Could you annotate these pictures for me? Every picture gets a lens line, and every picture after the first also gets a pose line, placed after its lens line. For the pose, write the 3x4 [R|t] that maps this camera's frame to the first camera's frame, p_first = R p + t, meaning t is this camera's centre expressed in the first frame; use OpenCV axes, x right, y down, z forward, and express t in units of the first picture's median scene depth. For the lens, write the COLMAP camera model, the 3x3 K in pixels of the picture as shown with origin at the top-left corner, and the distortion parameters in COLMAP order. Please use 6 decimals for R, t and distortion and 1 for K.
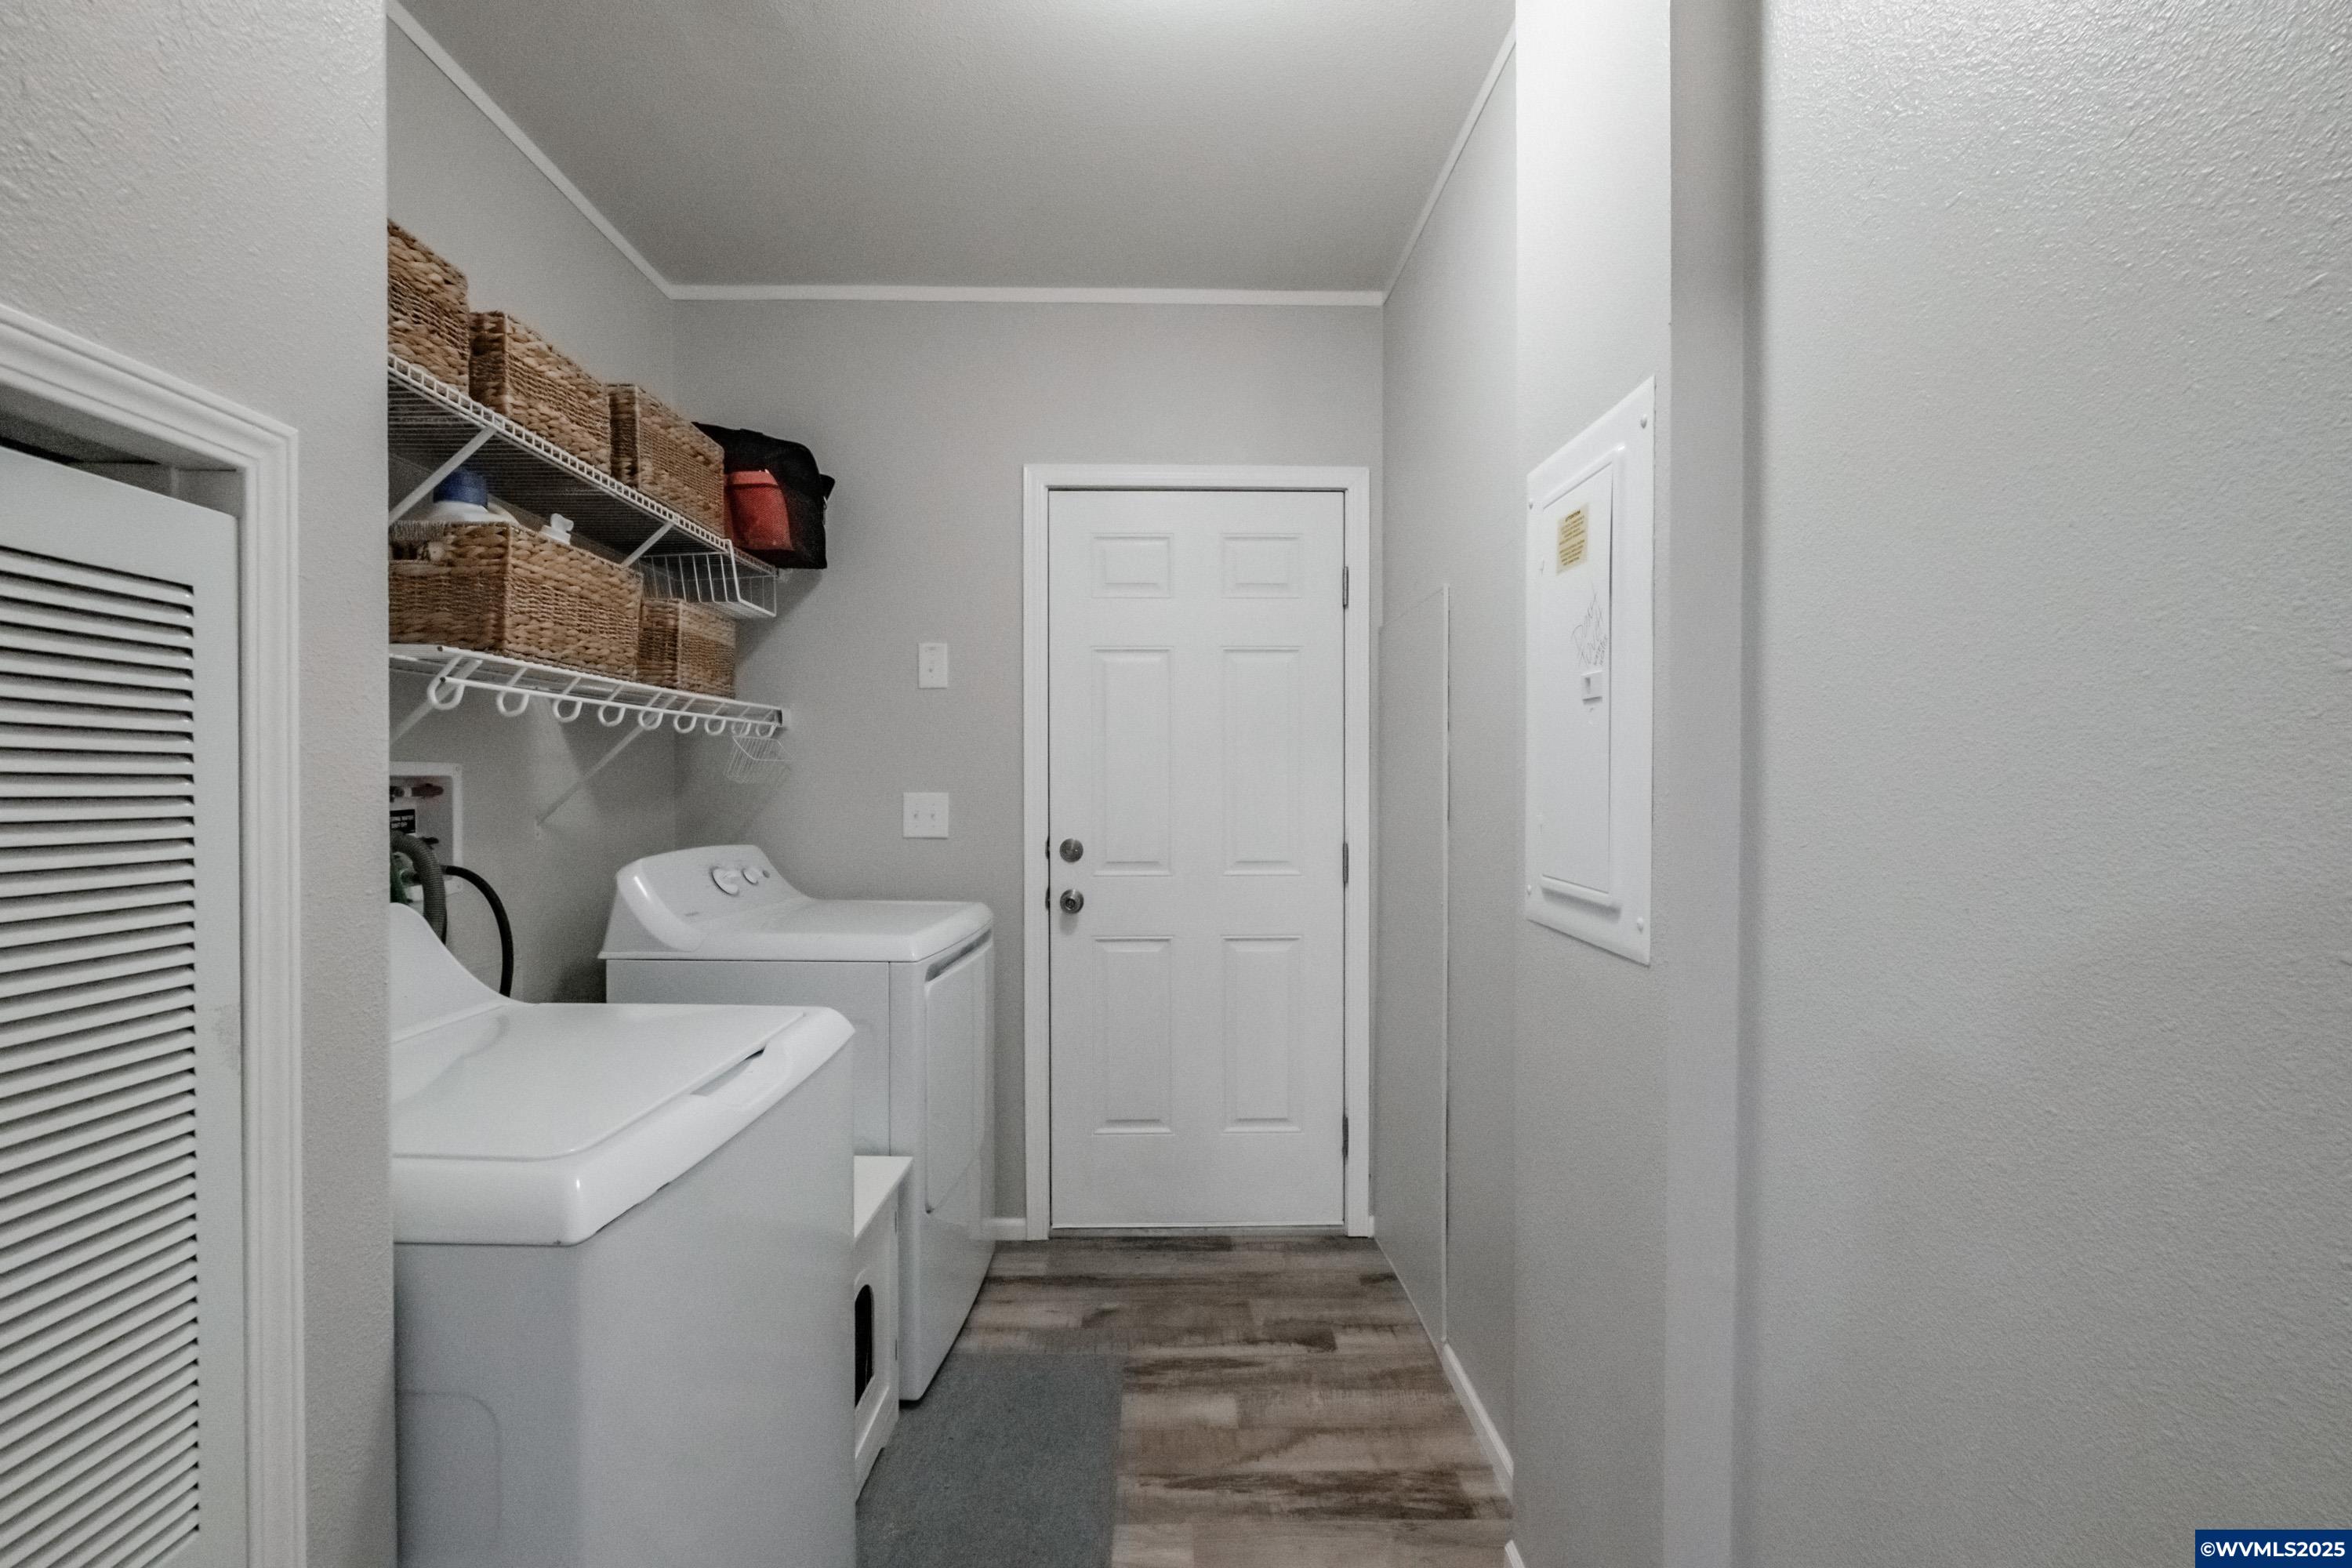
lens RADIAL K [[1021.6, 0, 1164.3], [0, 1021.6, 794.9], [0, 0, 1]] dist [-0.009421, 0.001321]
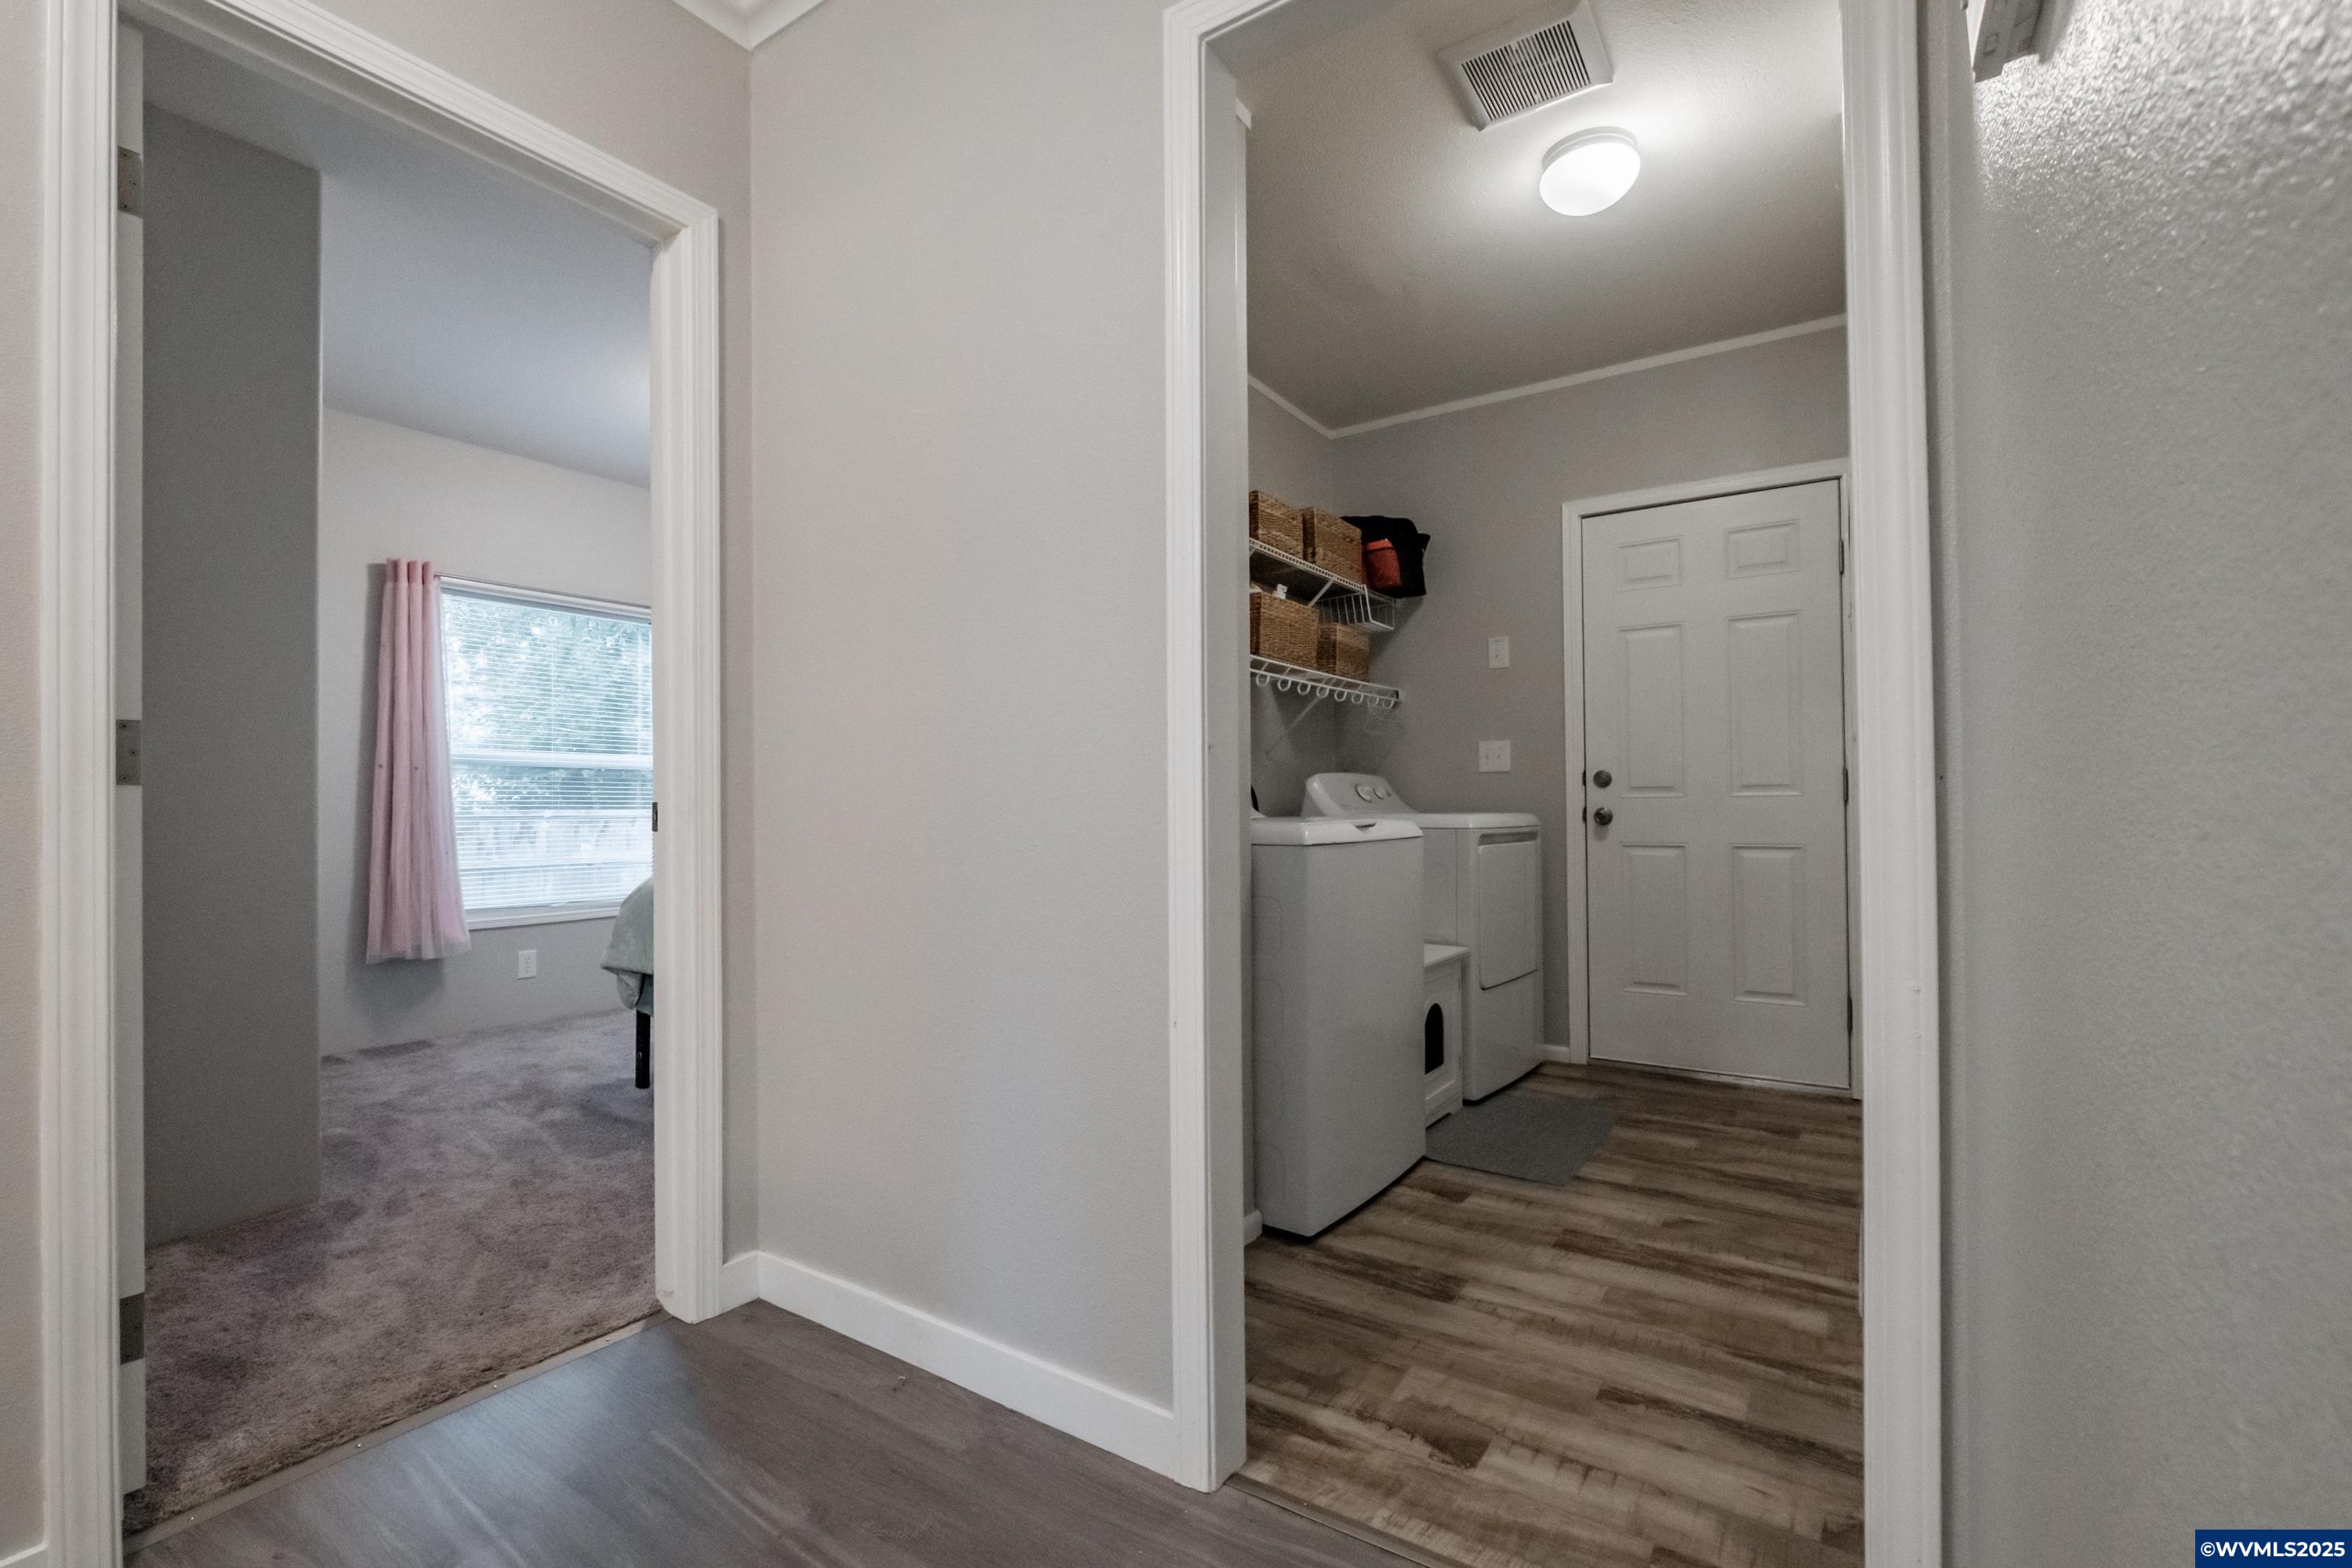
lens RADIAL K [[1021.6, 0, 1171.0], [0, 1021.6, 793.8], [0, 0, 1]] dist [-0.009421, 0.001321]
pose [[0.824355, -0.015020, -0.565873, 0.239136], [0.001920, 0.999716, -0.023737, 0.123356], [0.566069, 0.018481, 0.824150, -0.520181]]
